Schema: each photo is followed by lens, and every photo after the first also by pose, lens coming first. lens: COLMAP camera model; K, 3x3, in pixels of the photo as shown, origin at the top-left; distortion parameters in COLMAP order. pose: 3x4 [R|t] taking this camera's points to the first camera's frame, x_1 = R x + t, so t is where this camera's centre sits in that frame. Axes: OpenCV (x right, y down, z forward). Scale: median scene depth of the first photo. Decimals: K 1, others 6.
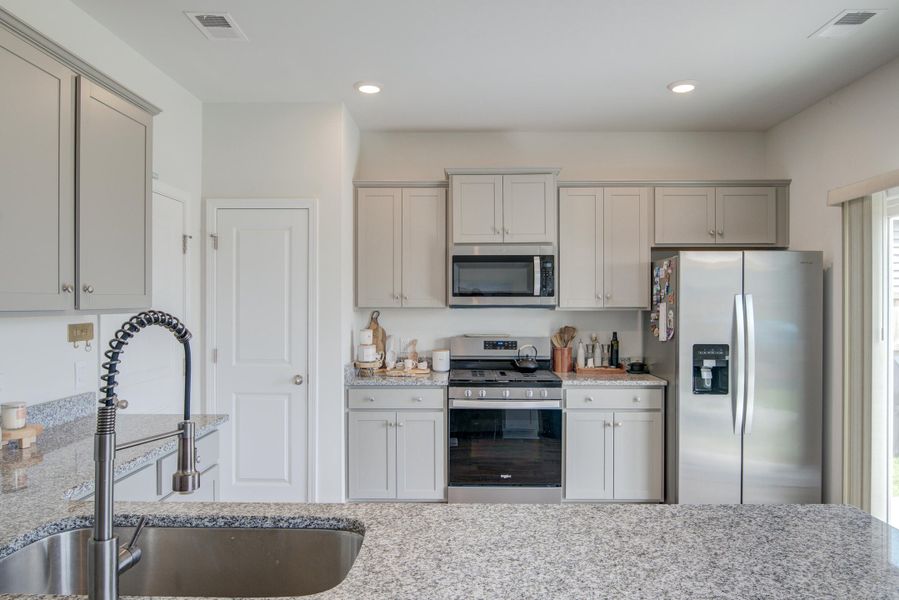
lens RADIAL K [[597.2, 0, 443.3], [0, 597.2, 301.5], [0, 0, 1]] dist [-0.002470, 0.004141]
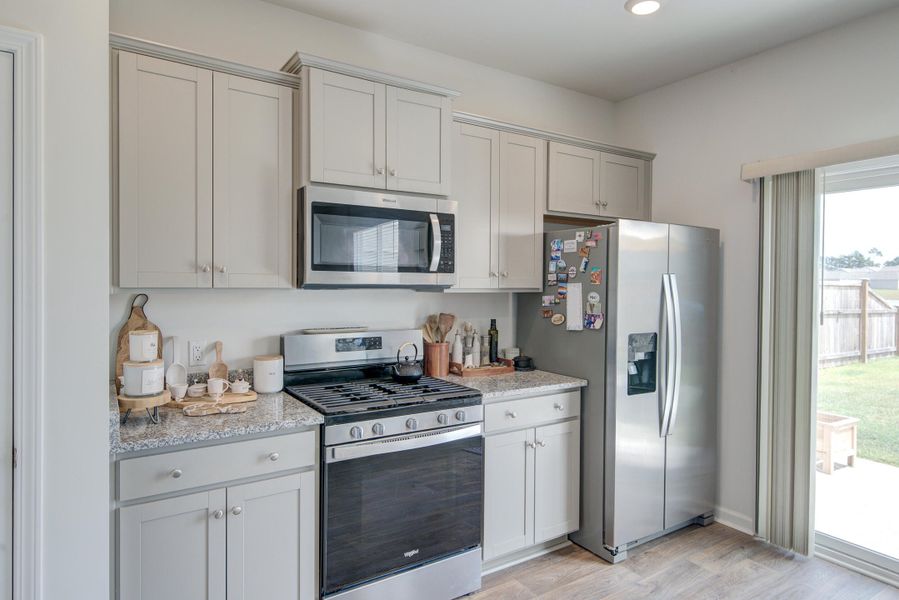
lens RADIAL K [[538.3, 0, 445.6], [0, 538.3, 288.5], [0, 0, 1]] dist [0.010611, -0.000894]
pose [[0.823328, 0.000849, 0.567565, -0.182456], [-0.011363, 0.999823, 0.014987, 0.000495], [-0.567452, -0.018789, 0.823192, 0.483671]]
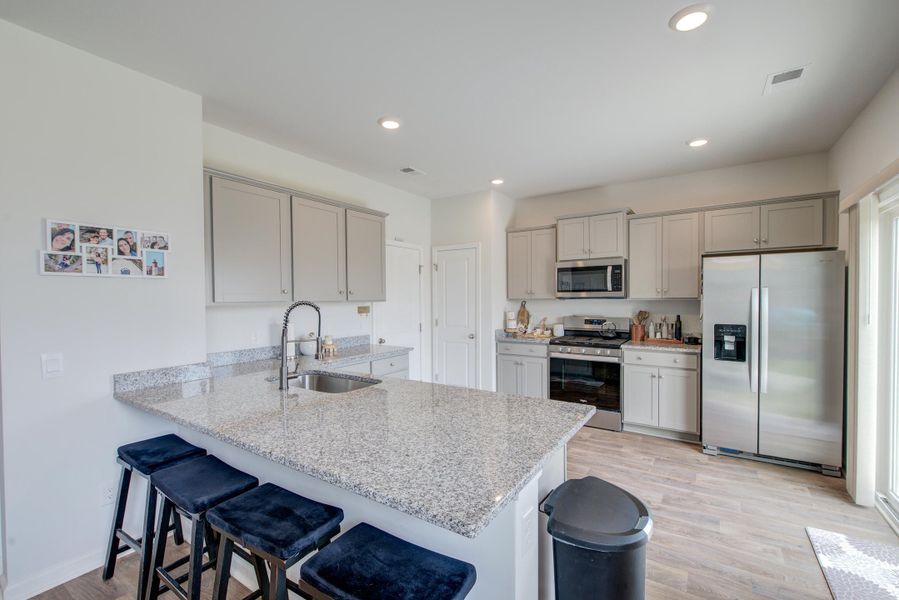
lens RADIAL K [[376.5, 0, 447.4], [0, 376.5, 301.6], [0, 0, 1]] dist [0.012619, -0.002659]
pose [[0.842883, -0.001870, -0.538094, 0.331743], [0.010723, 0.999854, 0.013322, 0.000596], [0.537991, -0.016999, 0.842779, -0.072790]]
